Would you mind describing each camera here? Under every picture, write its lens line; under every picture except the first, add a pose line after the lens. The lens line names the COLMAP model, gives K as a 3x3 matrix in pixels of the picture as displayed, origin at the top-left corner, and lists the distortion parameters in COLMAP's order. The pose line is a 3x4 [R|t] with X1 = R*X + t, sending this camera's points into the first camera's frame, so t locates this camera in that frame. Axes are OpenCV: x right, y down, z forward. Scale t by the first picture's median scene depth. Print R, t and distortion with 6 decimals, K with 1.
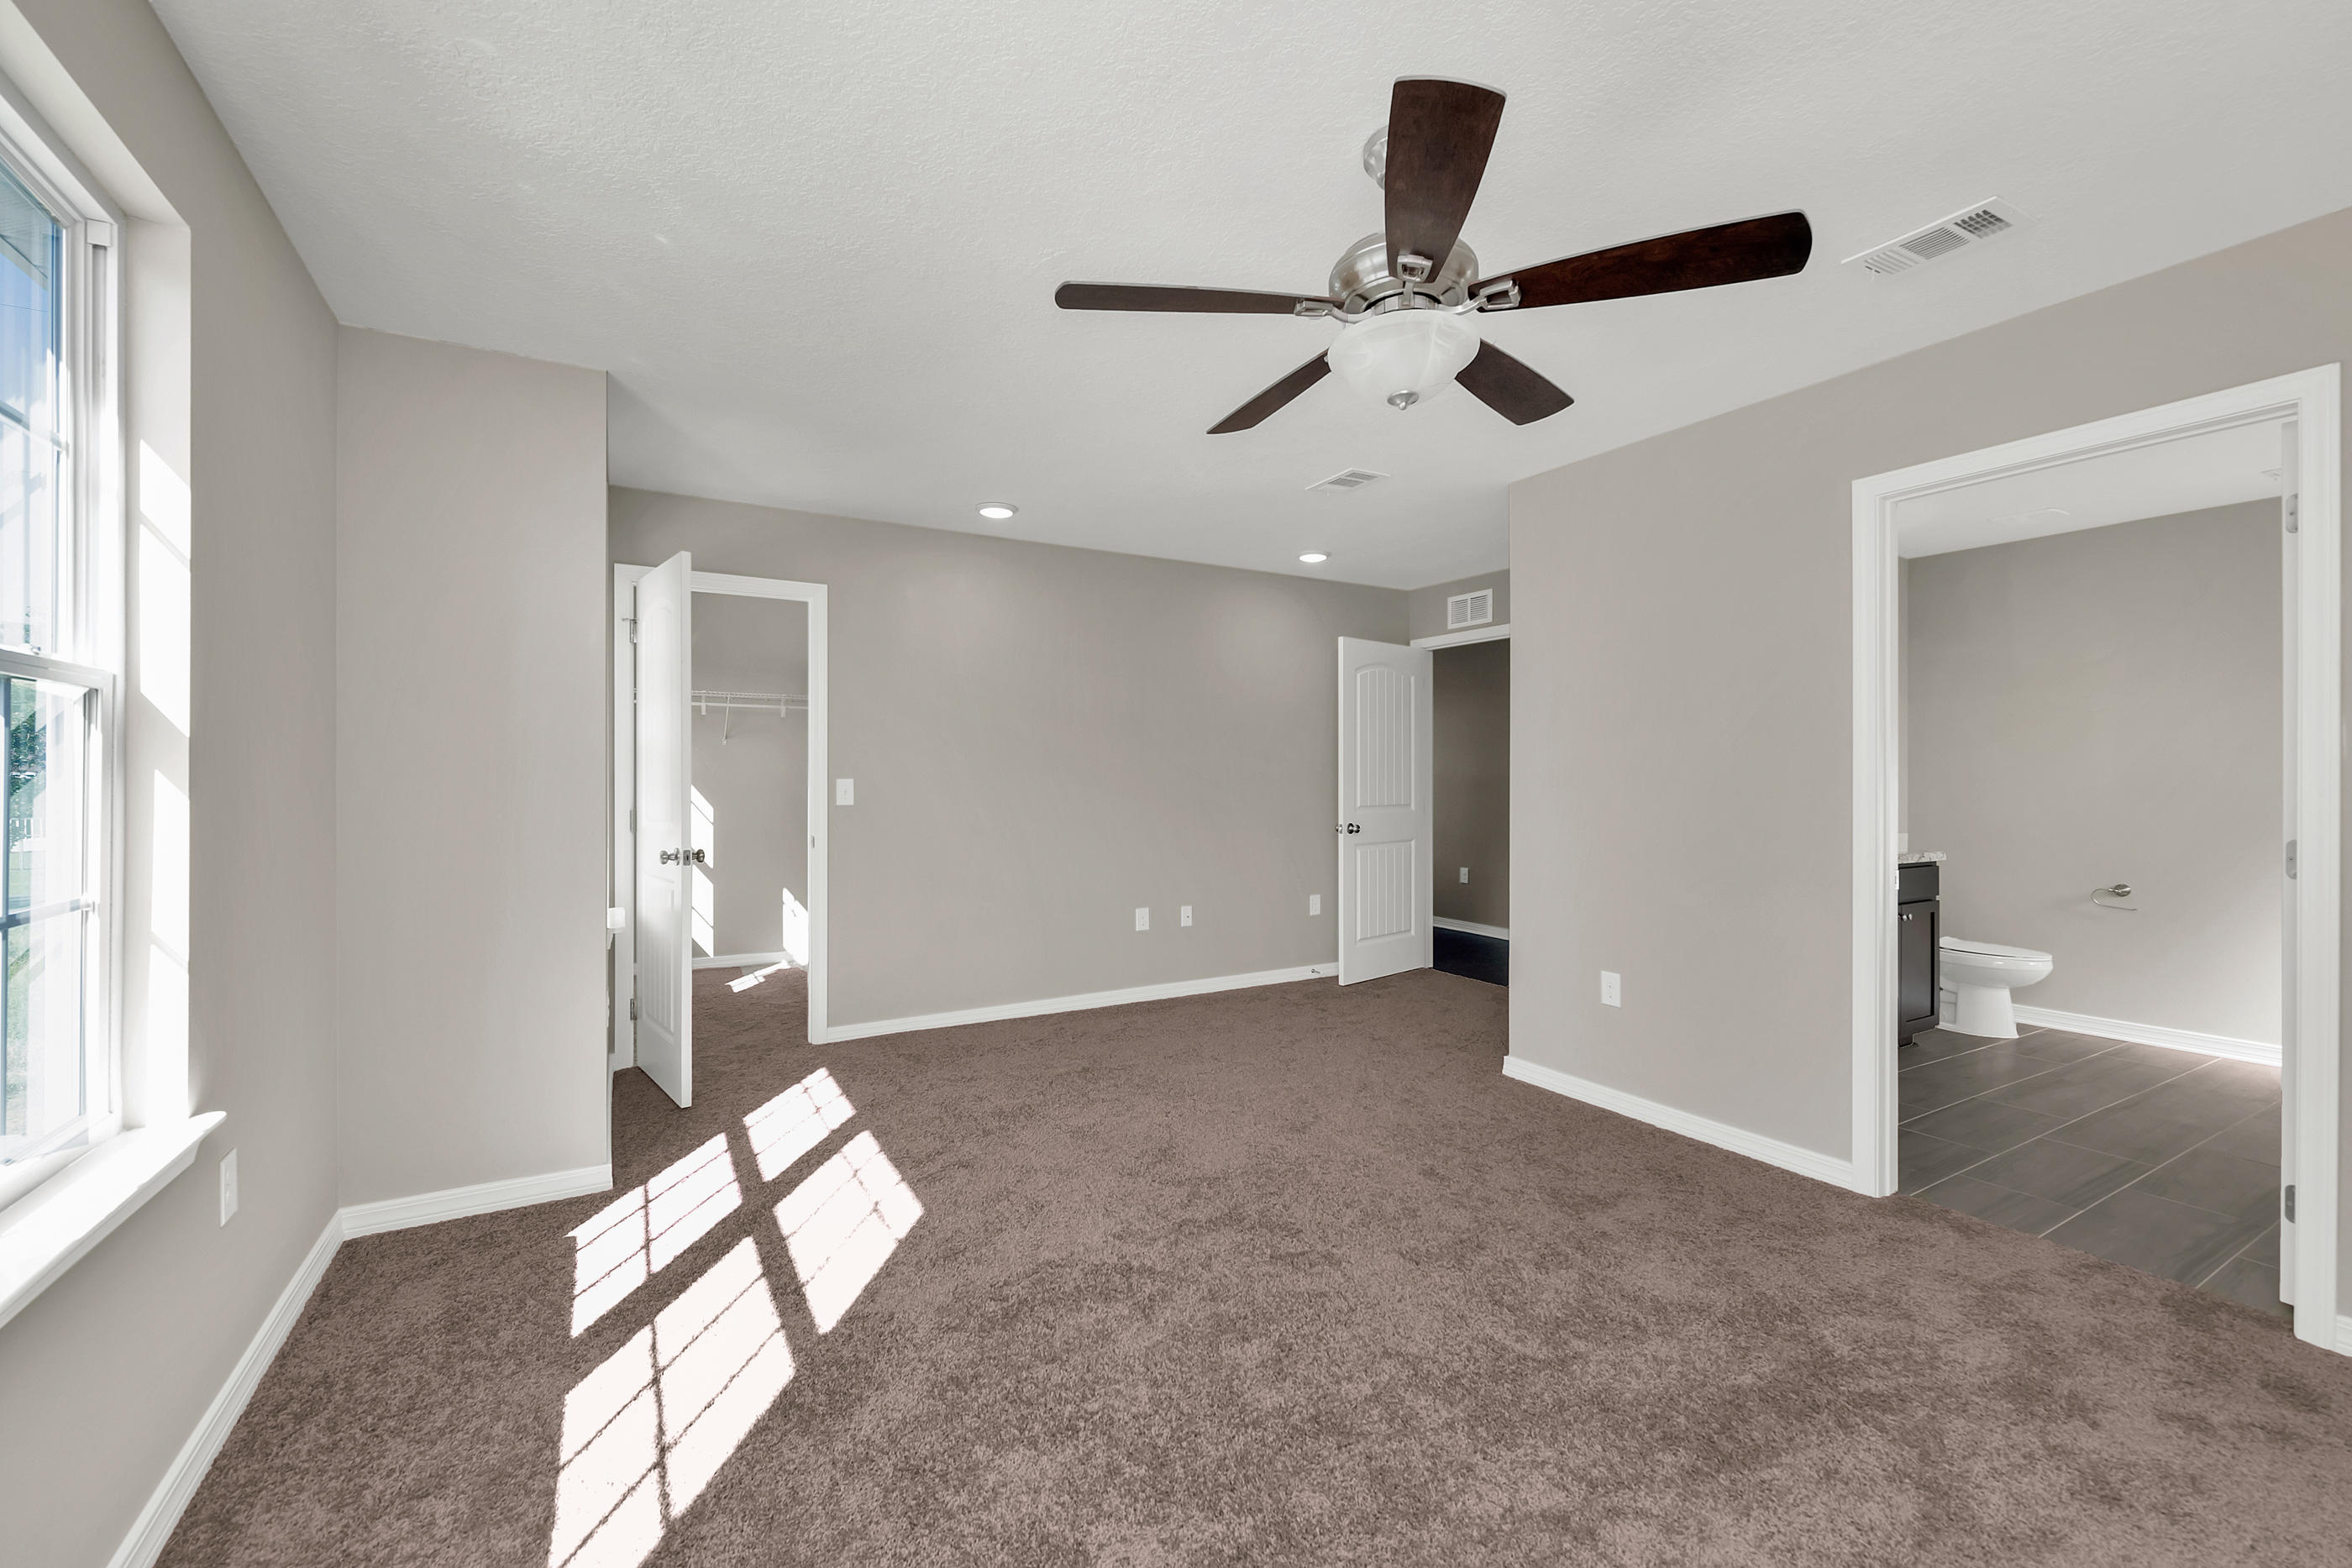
lens RADIAL K [[933.1, 0, 1176.0], [0, 933.1, 784.0], [0, 0, 1]] dist [-0.015309, 0.000125]
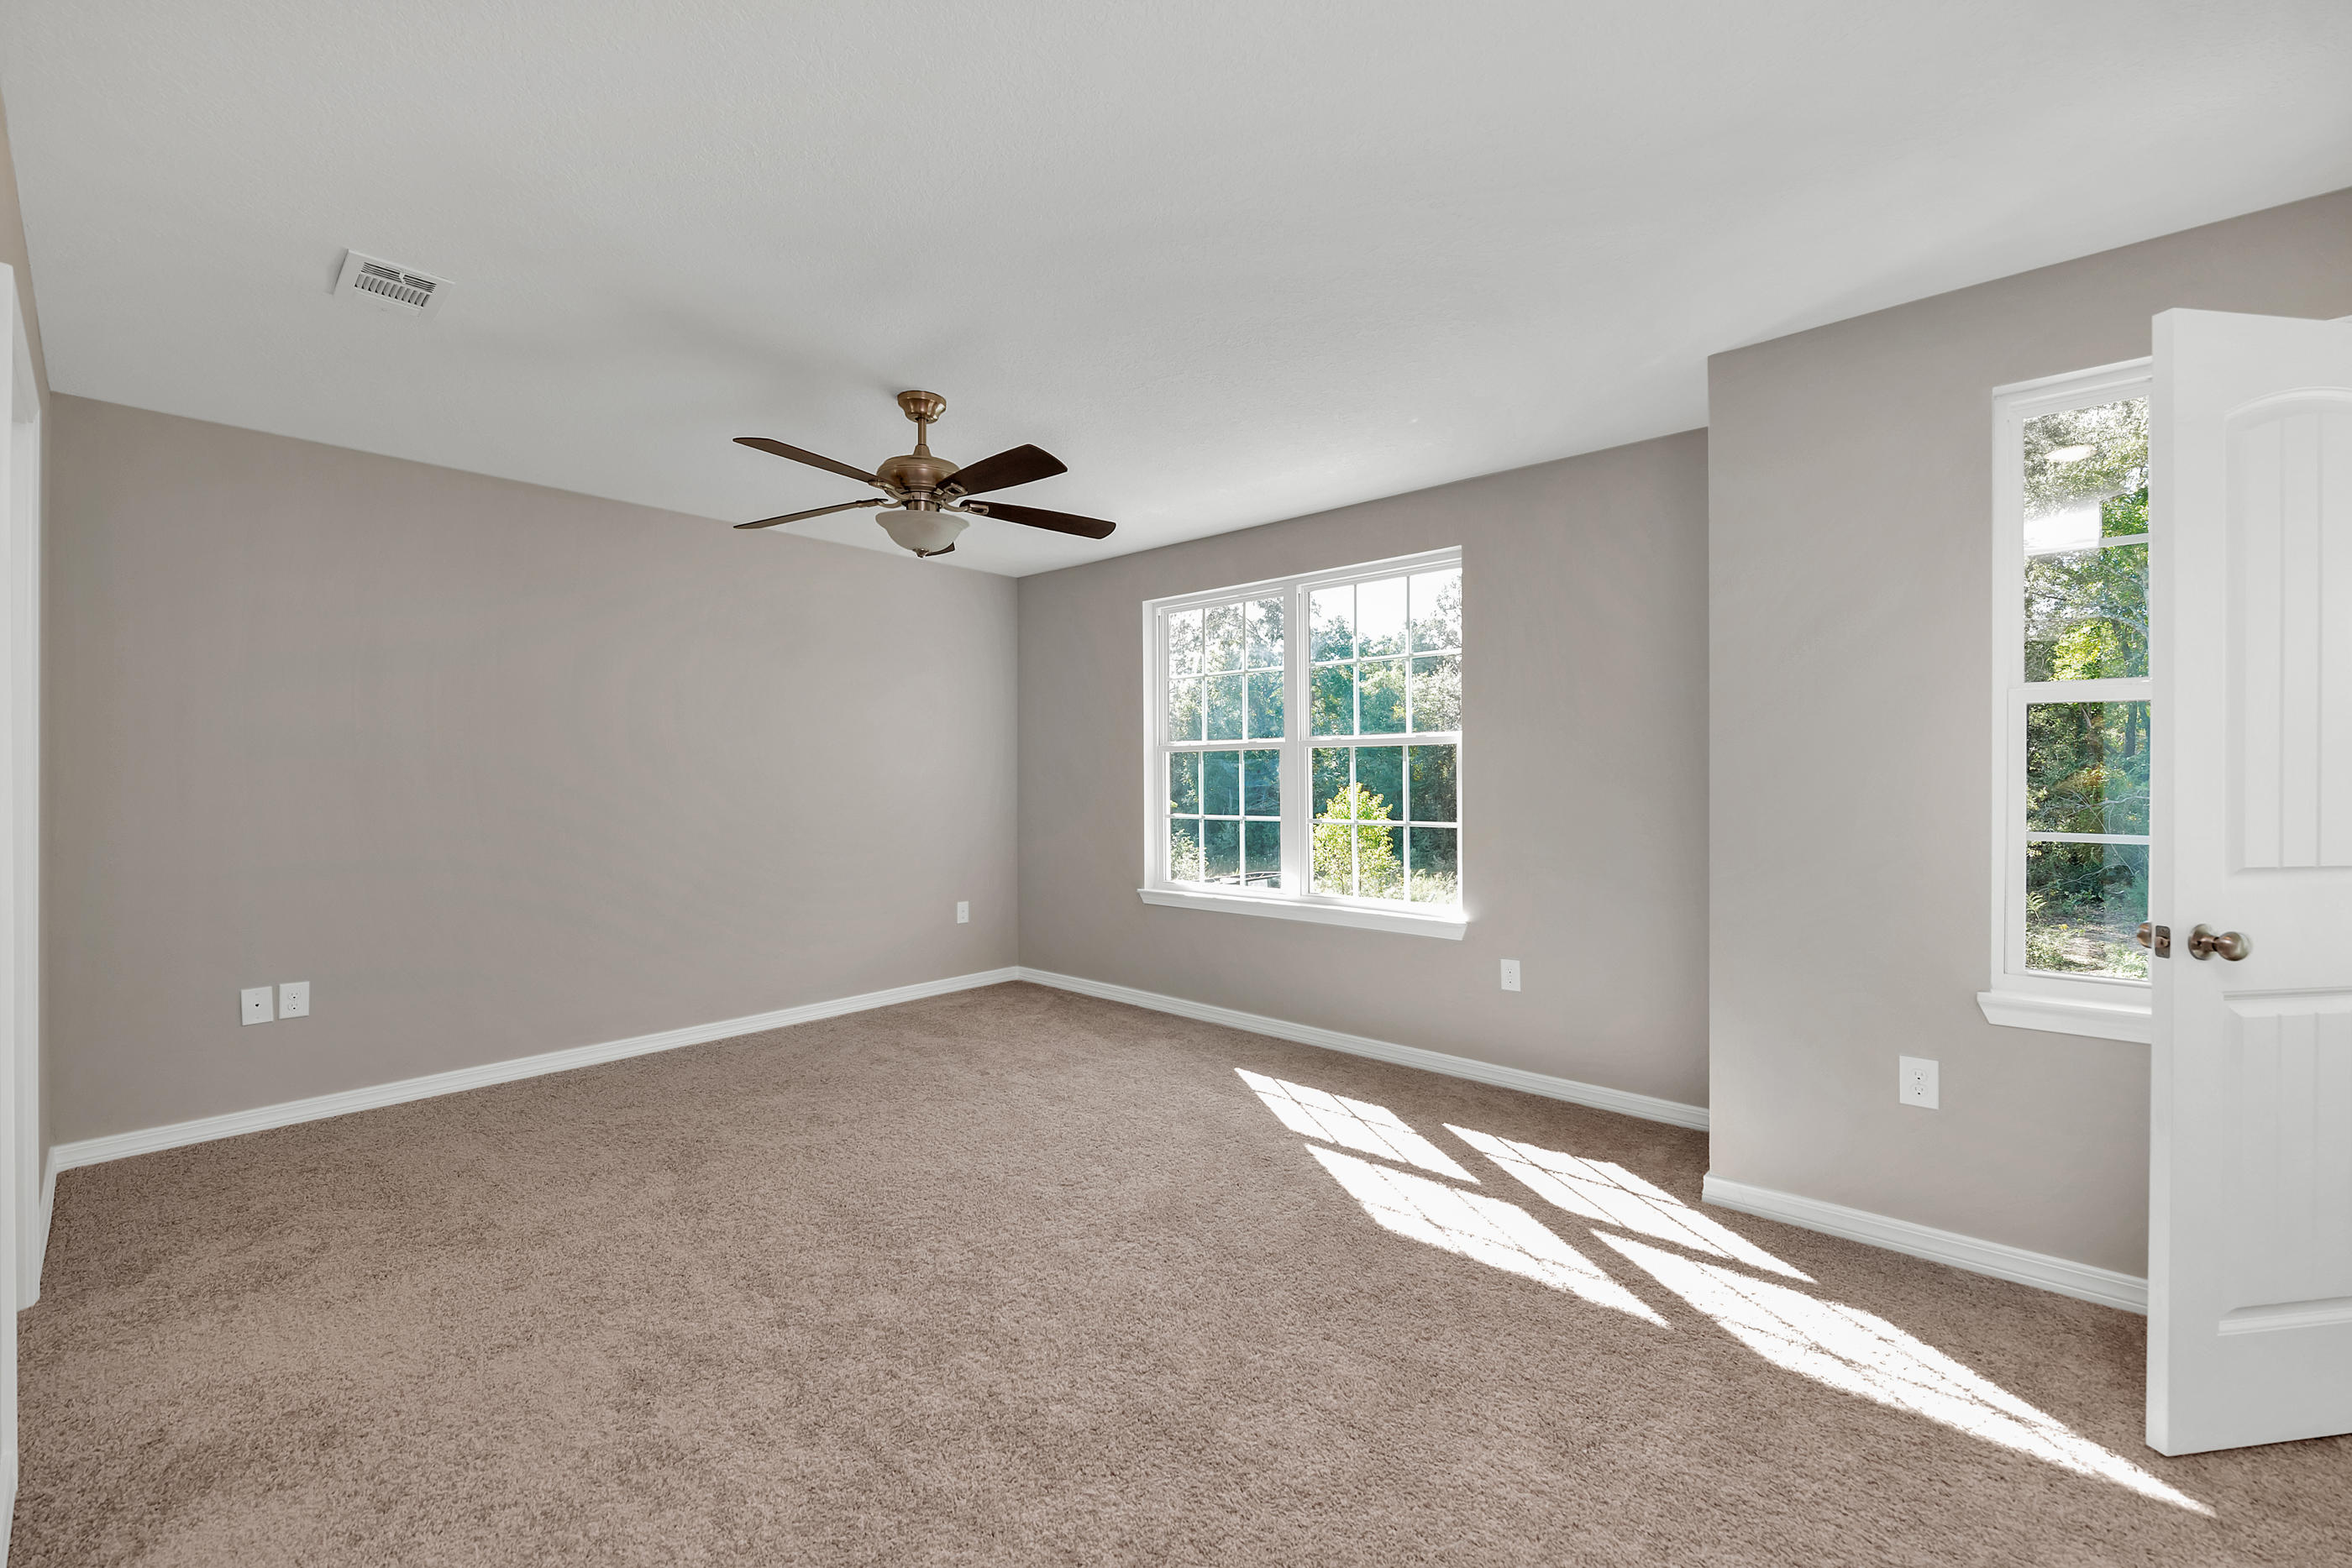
lens RADIAL K [[933.1, 0, 1176.0], [0, 933.1, 784.0], [0, 0, 1]] dist [-0.015309, 0.000125]
pose [[-0.949782, 0.002599, -0.312902, 0.236397], [-0.000174, 0.999961, 0.008834, -0.004372], [0.312913, 0.008445, -0.949744, 1.933283]]
